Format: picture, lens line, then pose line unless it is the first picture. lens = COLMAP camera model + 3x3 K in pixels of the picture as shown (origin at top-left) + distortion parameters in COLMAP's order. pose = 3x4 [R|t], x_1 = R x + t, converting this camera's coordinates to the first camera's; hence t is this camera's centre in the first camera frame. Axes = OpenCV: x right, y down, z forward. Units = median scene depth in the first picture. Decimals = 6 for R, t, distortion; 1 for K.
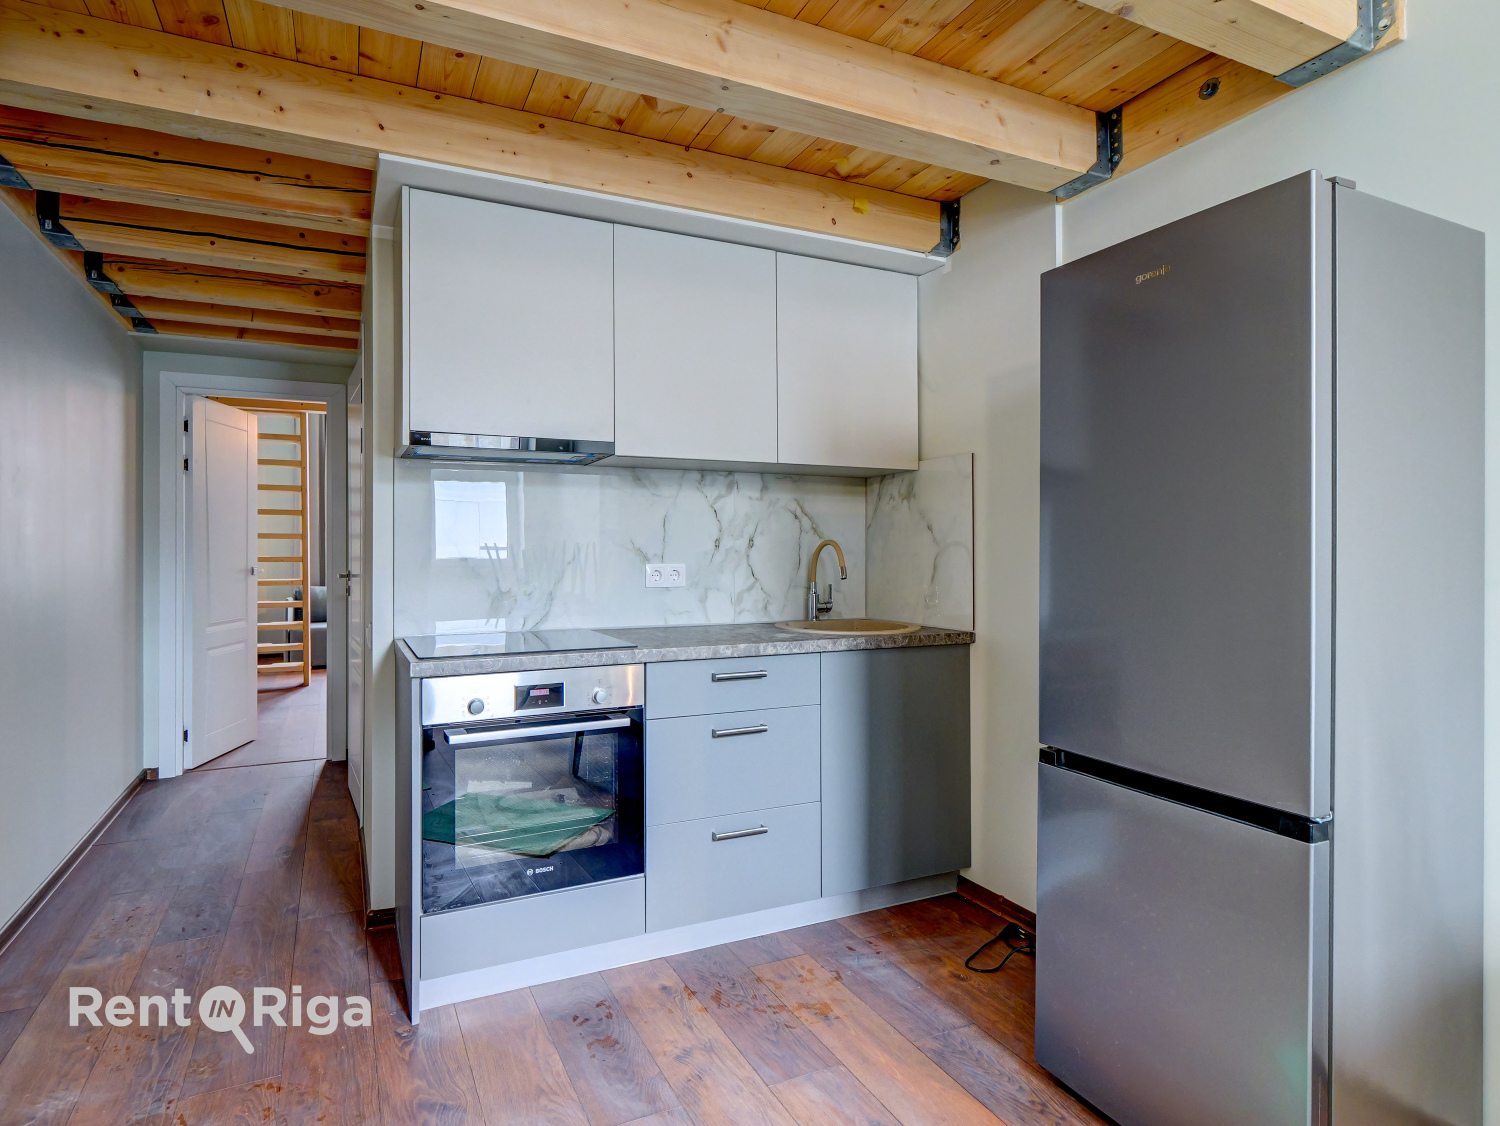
lens RADIAL K [[1004.2, 0, 746.1], [0, 1004.2, 545.7], [0, 0, 1]] dist [0.008480, -0.001199]
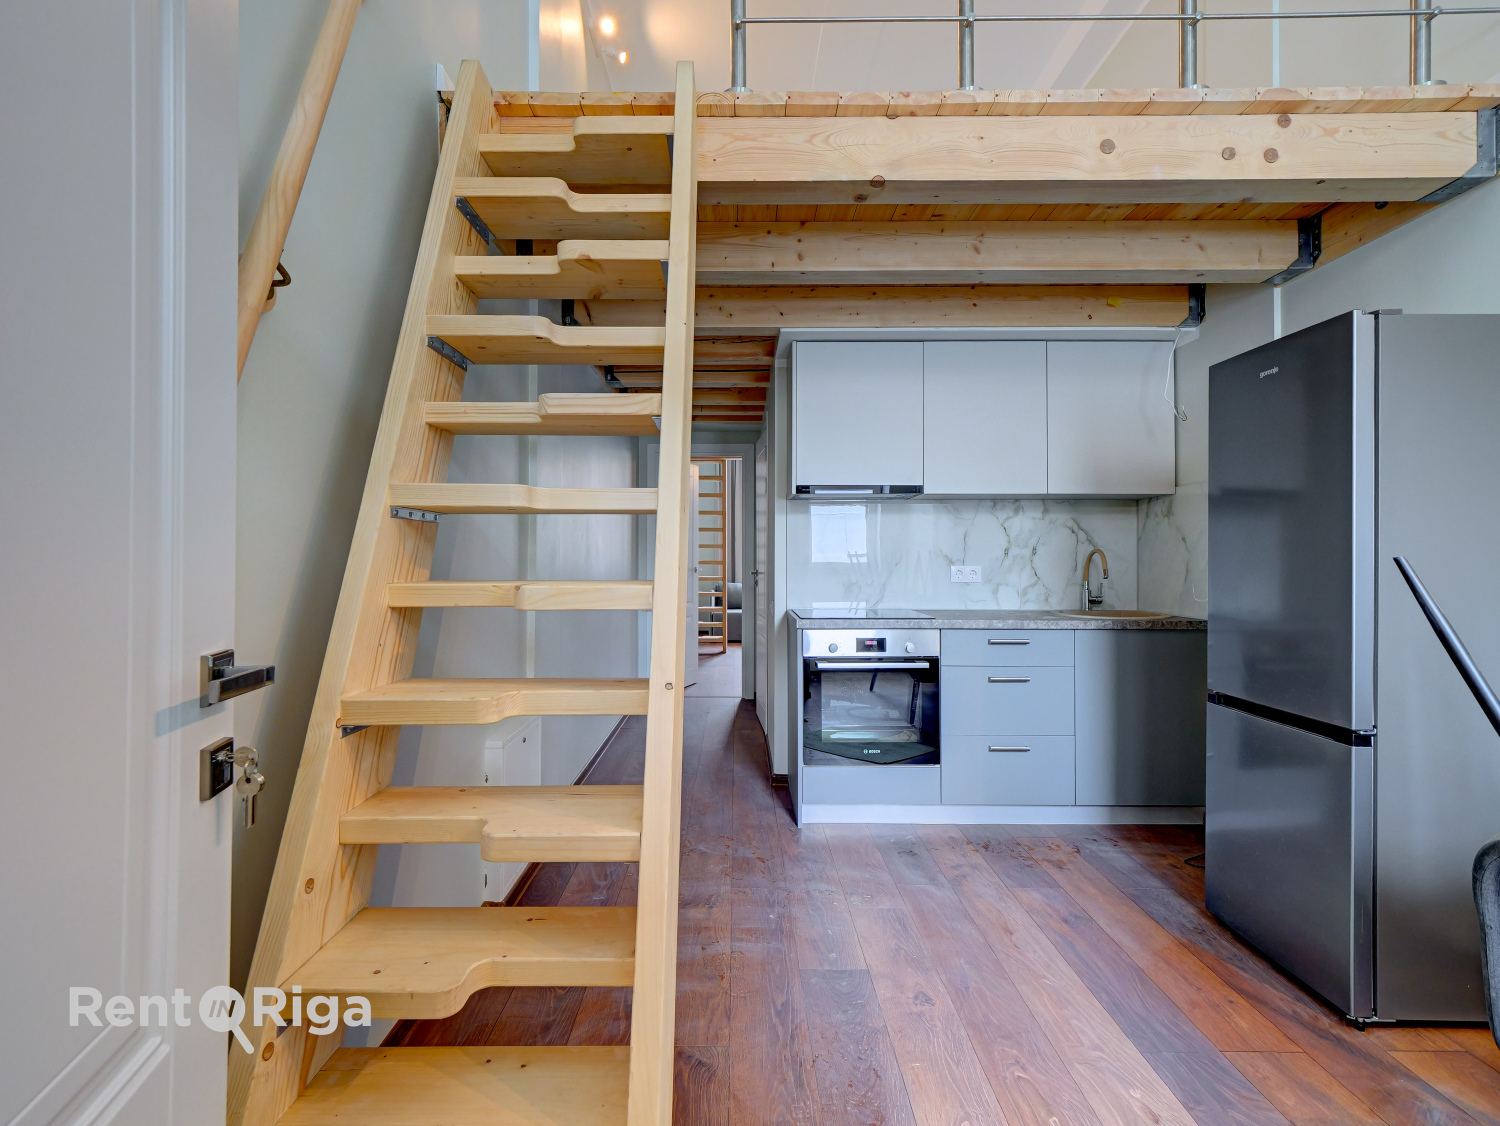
lens RADIAL K [[738.5, 0, 750.0], [0, 738.5, 563.0], [0, 0, 1]] dist [0.000920, -0.000244]
pose [[0.927231, 0.004083, -0.374467, 0.046225], [0.000760, 0.999918, 0.012784, -0.000291], [0.374489, -0.012139, 0.927152, -0.143334]]
